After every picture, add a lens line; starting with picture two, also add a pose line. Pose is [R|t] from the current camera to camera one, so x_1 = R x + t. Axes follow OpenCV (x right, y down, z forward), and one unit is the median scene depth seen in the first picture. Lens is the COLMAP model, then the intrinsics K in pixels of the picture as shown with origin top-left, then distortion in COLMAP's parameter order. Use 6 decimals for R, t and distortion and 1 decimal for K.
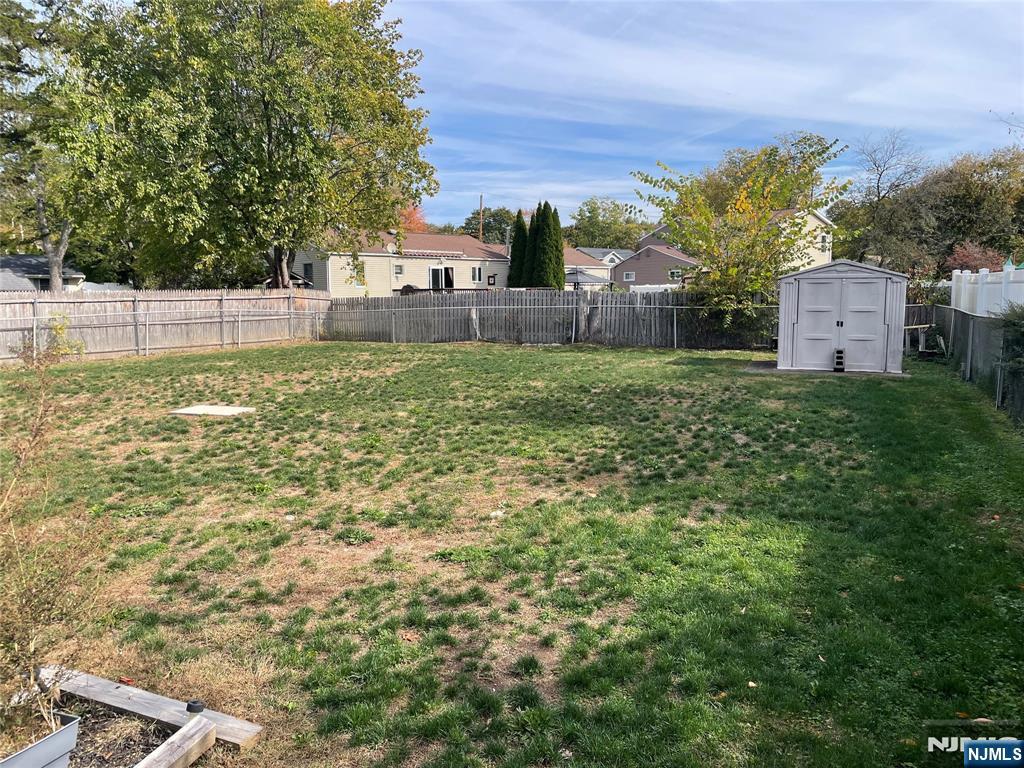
lens RADIAL K [[769.1, 0, 508.7], [0, 769.1, 378.6], [0, 0, 1]] dist [0.100601, -0.134756]
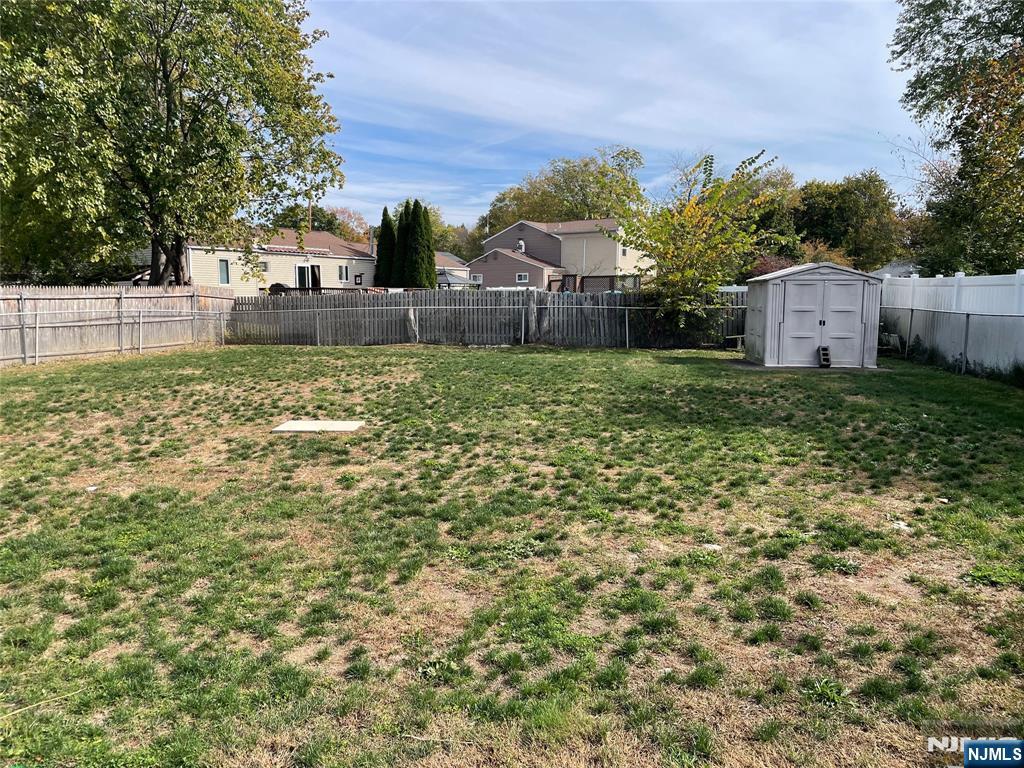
lens RADIAL K [[769.1, 0, 508.7], [0, 769.1, 378.6], [0, 0, 1]] dist [0.100601, -0.134756]
pose [[0.966475, -0.022015, 0.255813, -0.180740], [0.022709, 0.999742, 0.000238, -0.002998], [-0.255753, 0.005579, 0.966726, 0.057942]]
